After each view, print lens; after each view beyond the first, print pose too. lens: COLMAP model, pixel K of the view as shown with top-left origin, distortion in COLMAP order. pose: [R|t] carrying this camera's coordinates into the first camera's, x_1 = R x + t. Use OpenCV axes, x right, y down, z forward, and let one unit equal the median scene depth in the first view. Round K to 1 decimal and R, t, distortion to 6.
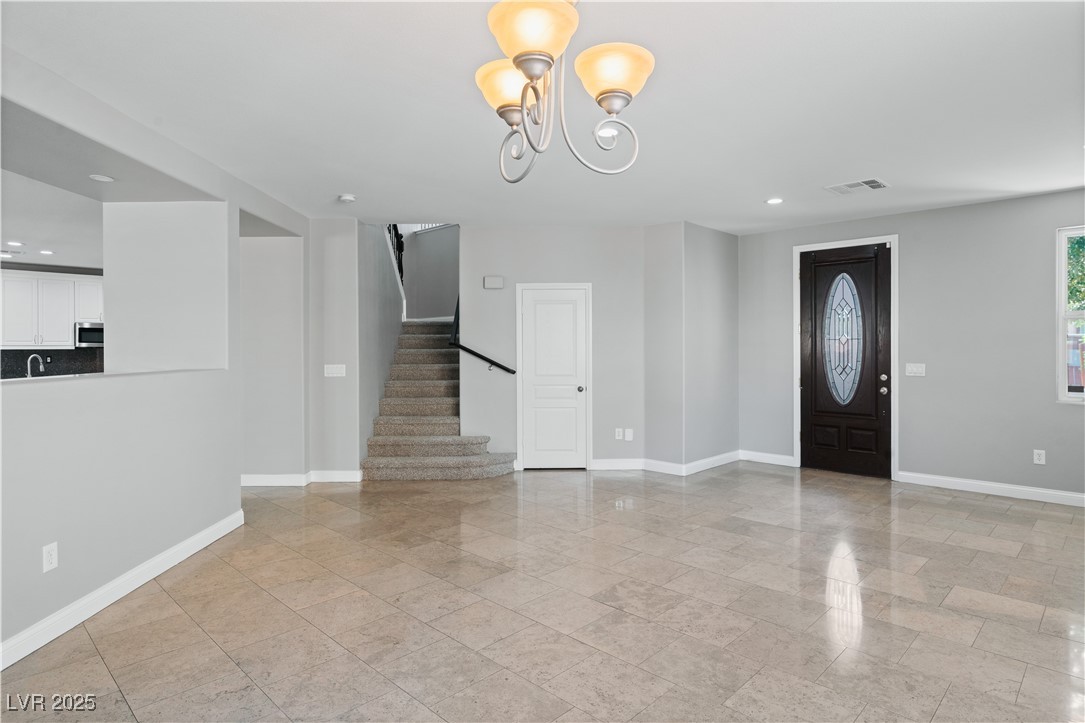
lens RADIAL K [[592.4, 0, 543.4], [0, 592.4, 356.7], [0, 0, 1]] dist [0.003398, 0.000615]
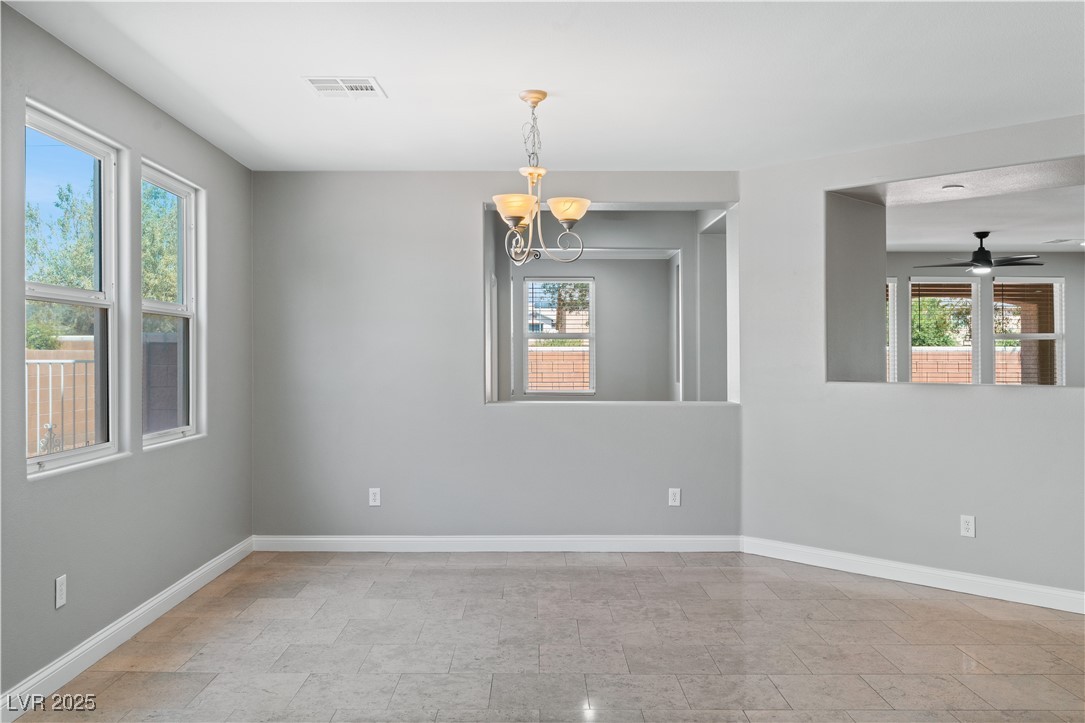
lens RADIAL K [[956.3, 0, 542.5], [0, 956.3, 361.5], [0, 0, 1]] dist [0.031252, -0.007470]
pose [[-0.720504, 0.002835, -0.693445, 0.449513], [-0.008368, 0.999883, 0.012782, -0.009831], [0.693400, 0.015012, -0.720396, 0.682126]]
